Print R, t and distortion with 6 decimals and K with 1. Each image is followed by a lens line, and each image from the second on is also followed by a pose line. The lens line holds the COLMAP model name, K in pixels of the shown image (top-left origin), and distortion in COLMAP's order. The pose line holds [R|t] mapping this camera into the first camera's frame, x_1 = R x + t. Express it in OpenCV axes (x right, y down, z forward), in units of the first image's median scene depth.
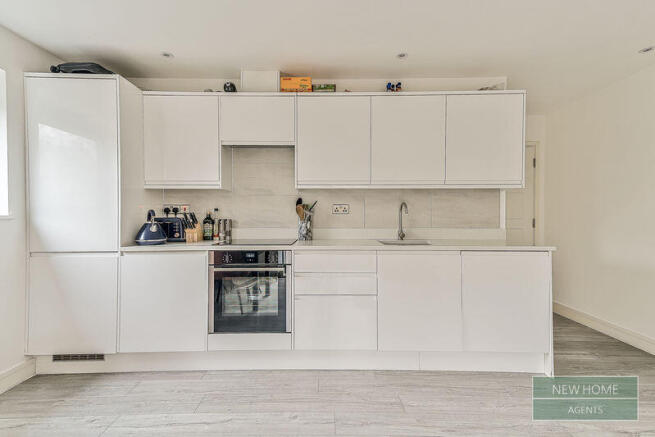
lens RADIAL K [[328.7, 0, 327.3], [0, 328.7, 214.9], [0, 0, 1]] dist [0.039697, -0.000045]
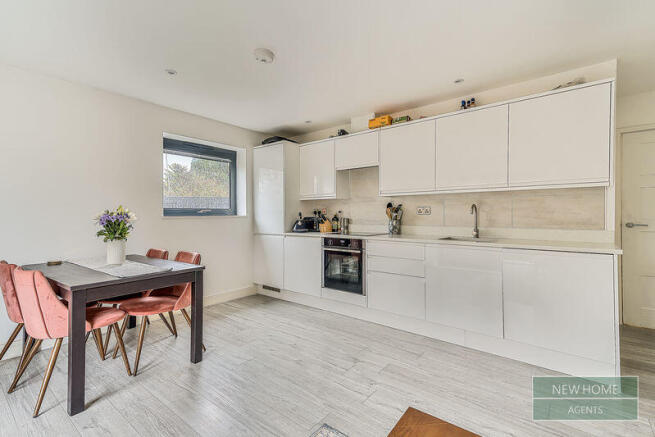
lens RADIAL K [[328.7, 0, 327.3], [0, 328.7, 214.9], [0, 0, 1]] dist [0.039697, -0.000045]
pose [[0.767239, -0.001260, -0.641360, 0.614685], [0.001605, 0.999999, -0.000044, -0.001884], [0.641359, -0.000995, 0.767240, -0.209156]]
